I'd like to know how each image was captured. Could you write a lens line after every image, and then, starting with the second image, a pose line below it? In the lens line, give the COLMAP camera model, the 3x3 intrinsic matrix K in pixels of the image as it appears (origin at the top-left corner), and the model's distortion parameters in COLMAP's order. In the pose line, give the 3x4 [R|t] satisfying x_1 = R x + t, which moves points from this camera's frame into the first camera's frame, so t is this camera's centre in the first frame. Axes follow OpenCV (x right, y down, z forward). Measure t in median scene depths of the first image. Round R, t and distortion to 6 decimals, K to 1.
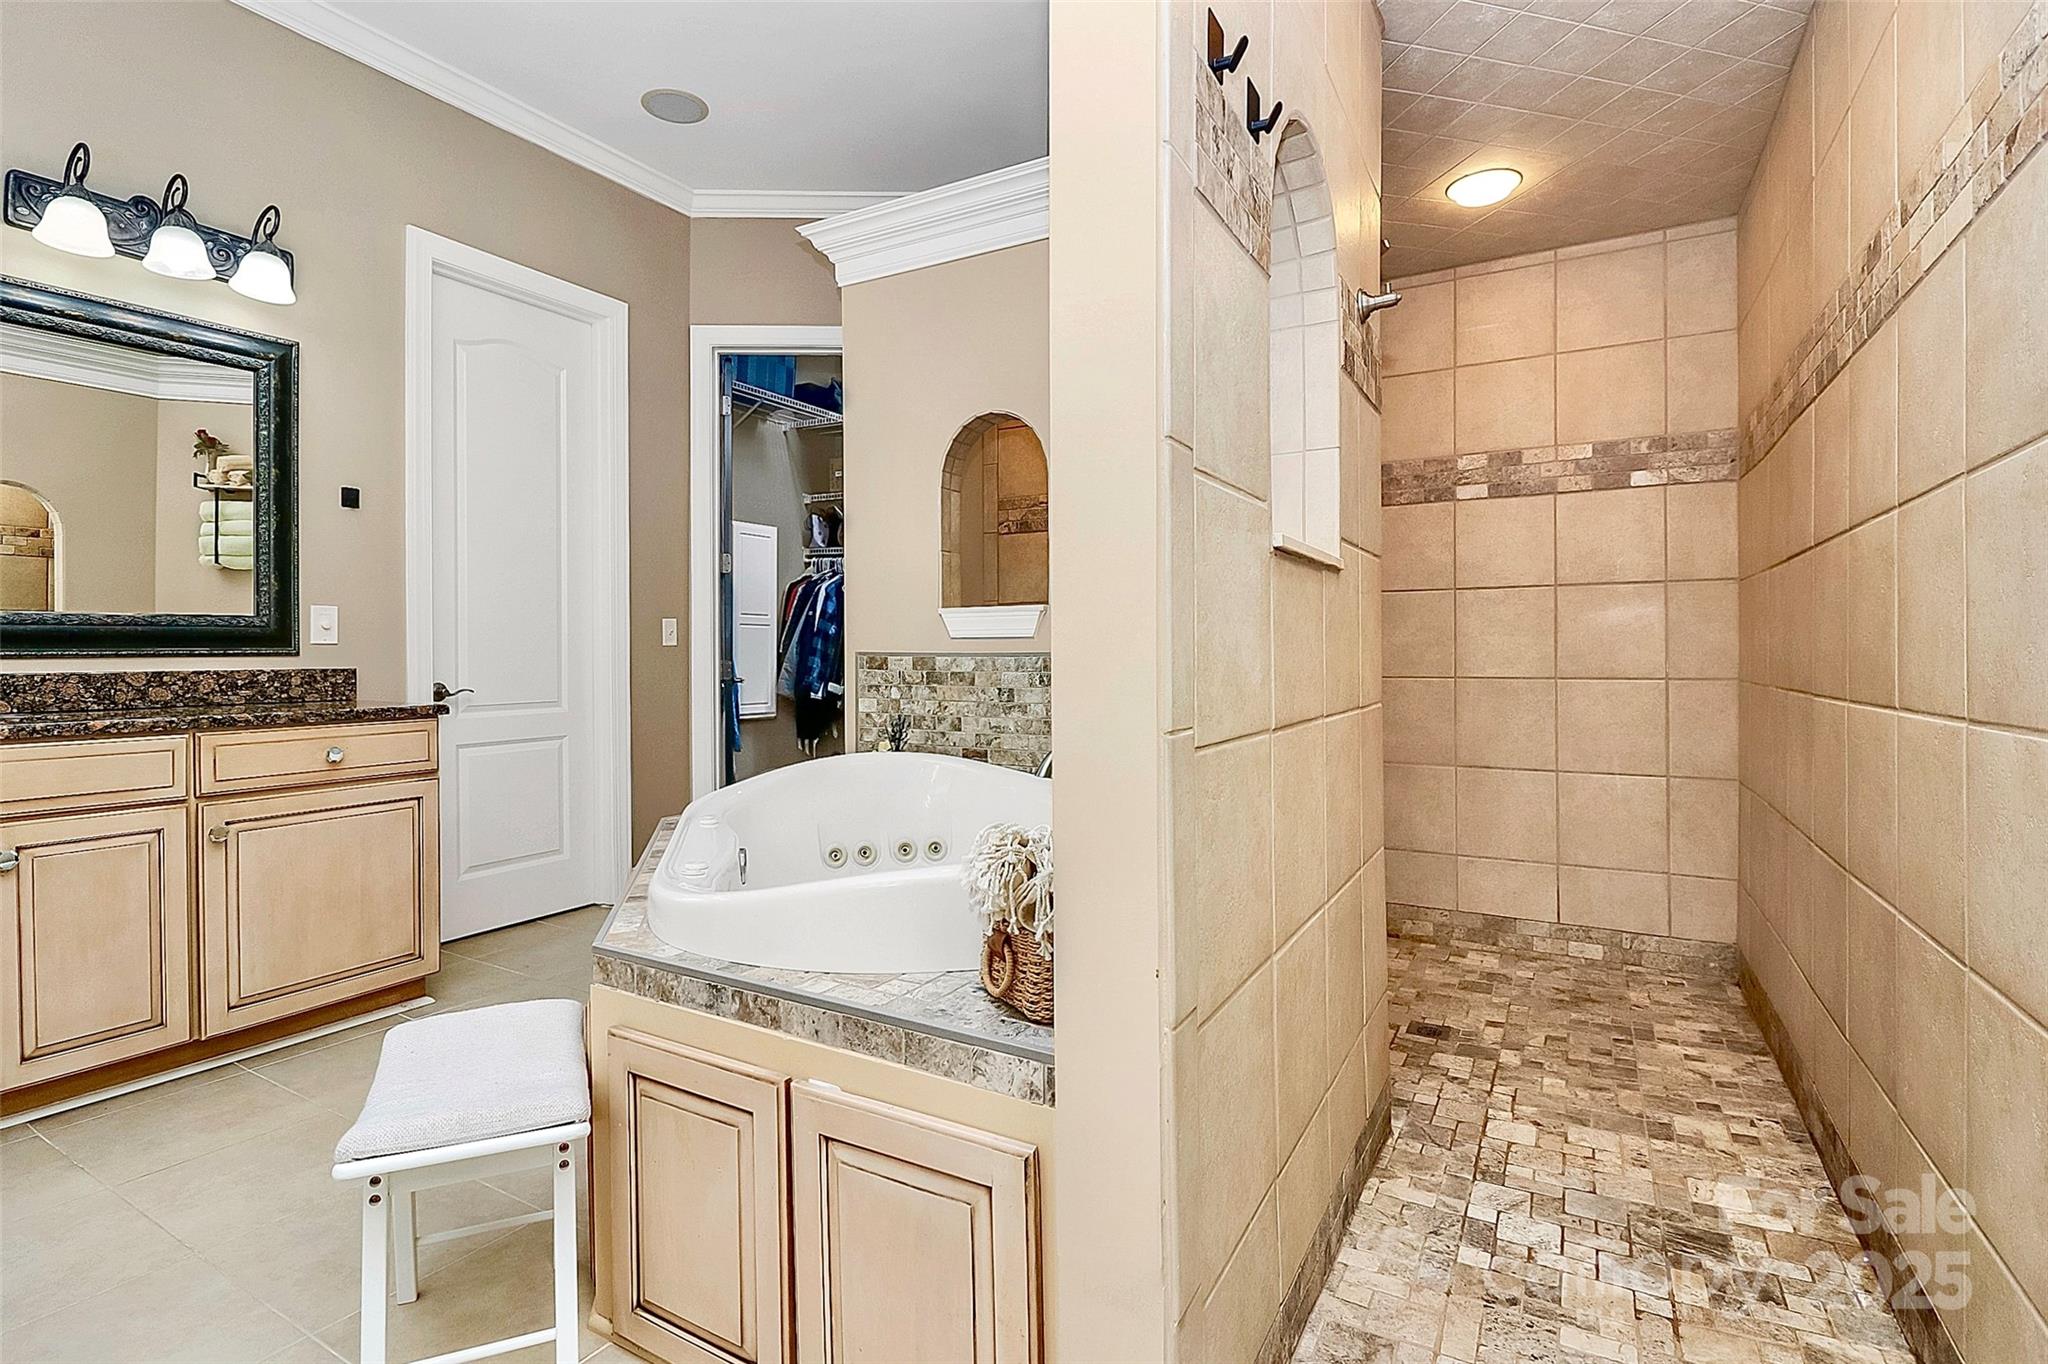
lens RADIAL K [[967.6, 0, 1030.4], [0, 967.6, 654.8], [0, 0, 1]] dist [-0.010937, -0.006487]
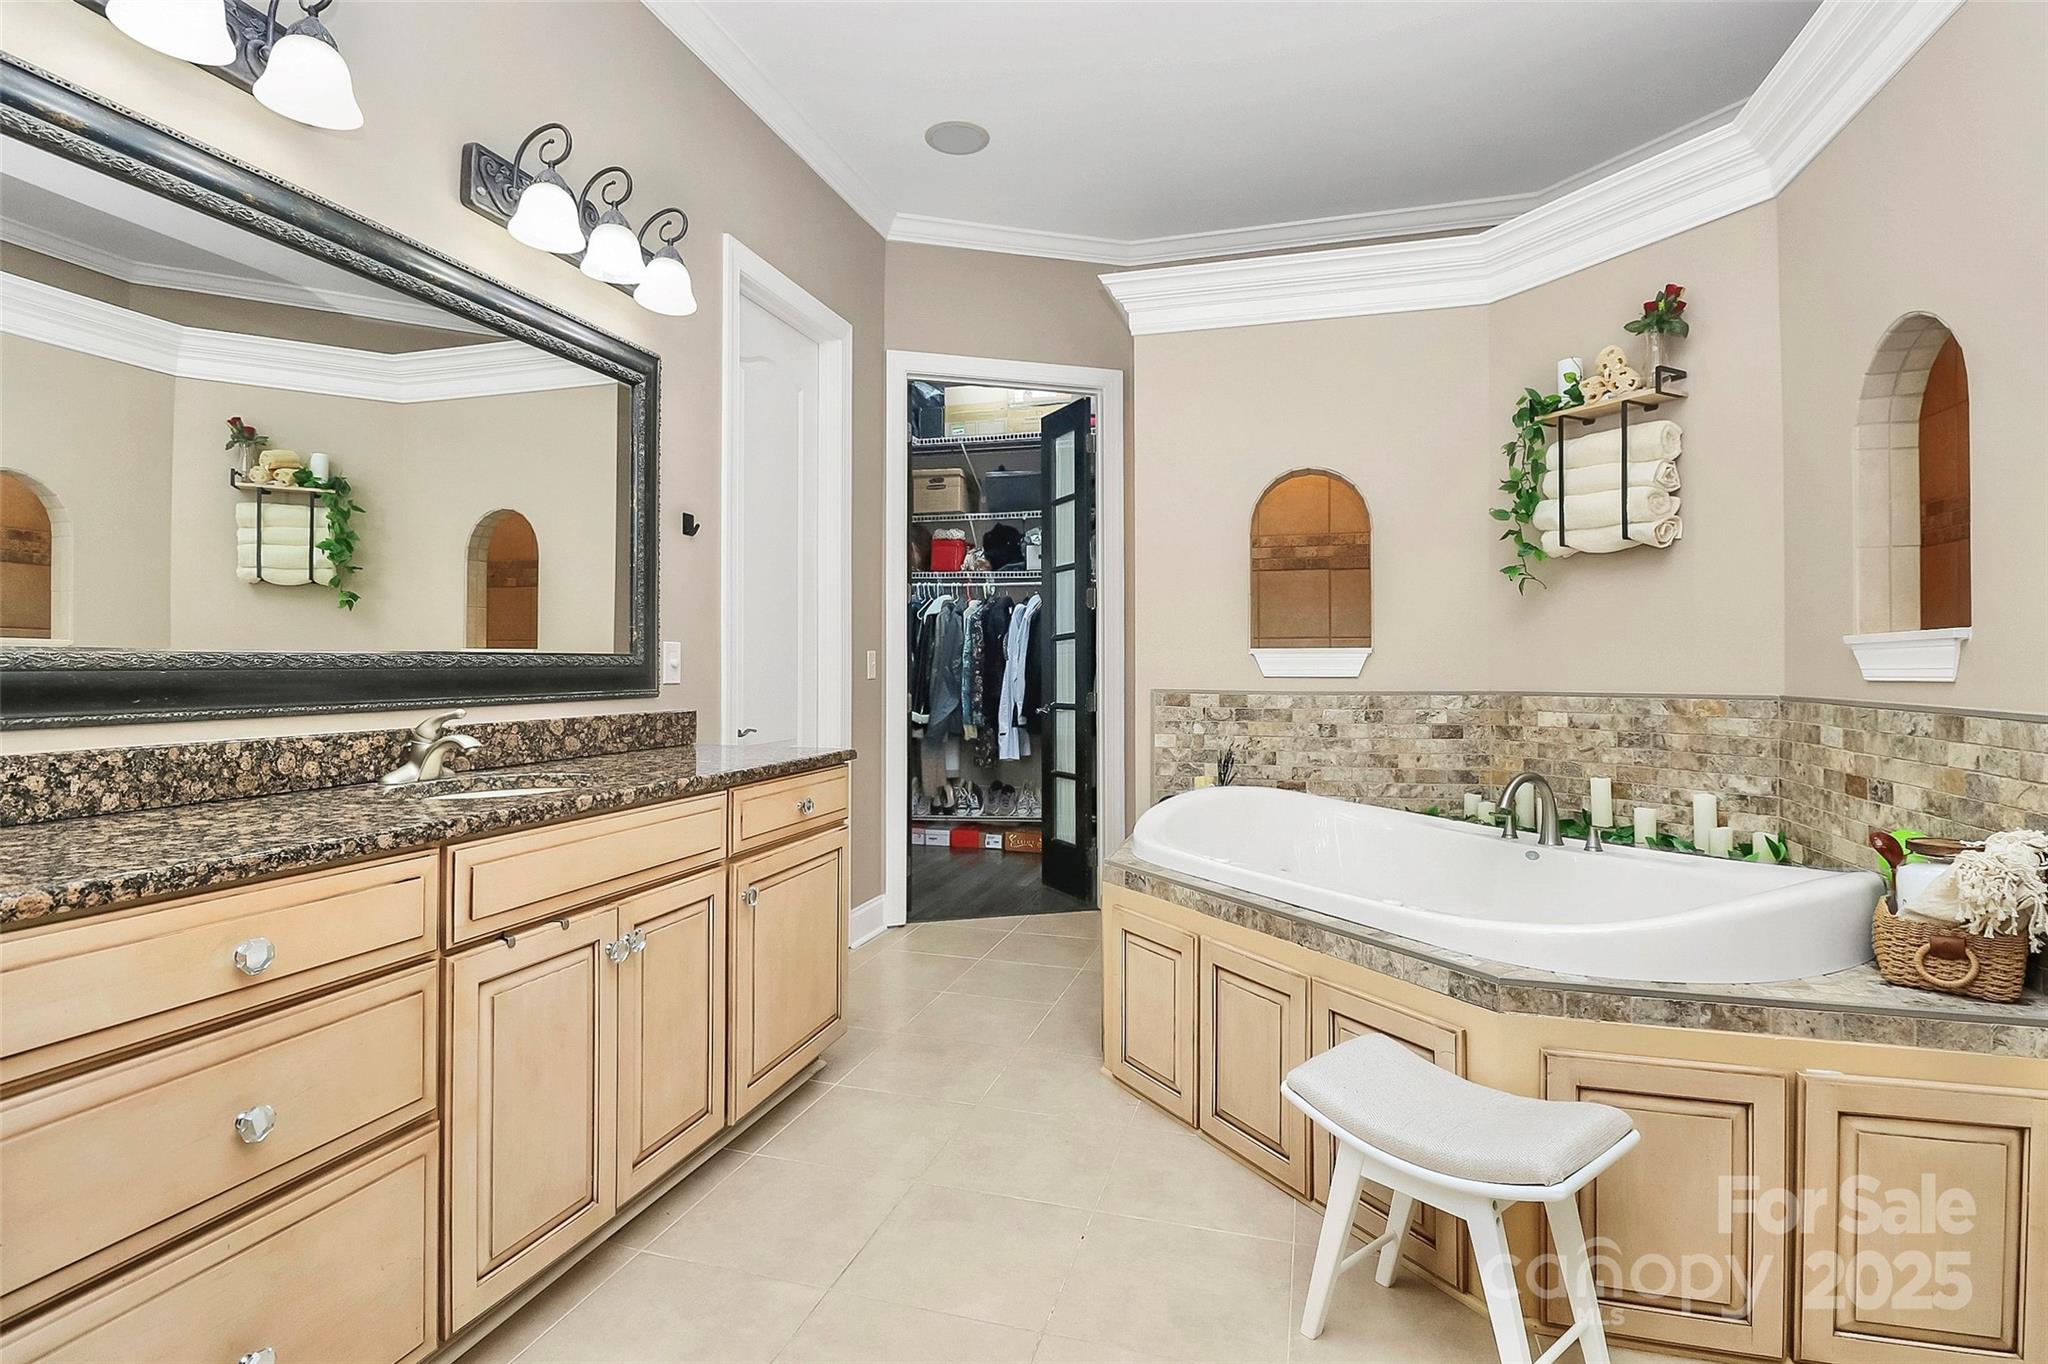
lens RADIAL K [[967.6, 0, 1043.0], [0, 967.6, 663.4], [0, 0, 1]] dist [-0.010937, -0.006487]
pose [[0.972899, 0.006277, 0.231147, -0.584704], [-0.004604, 0.999959, -0.007775, -0.024036], [-0.231186, 0.006500, 0.972888, 0.018196]]
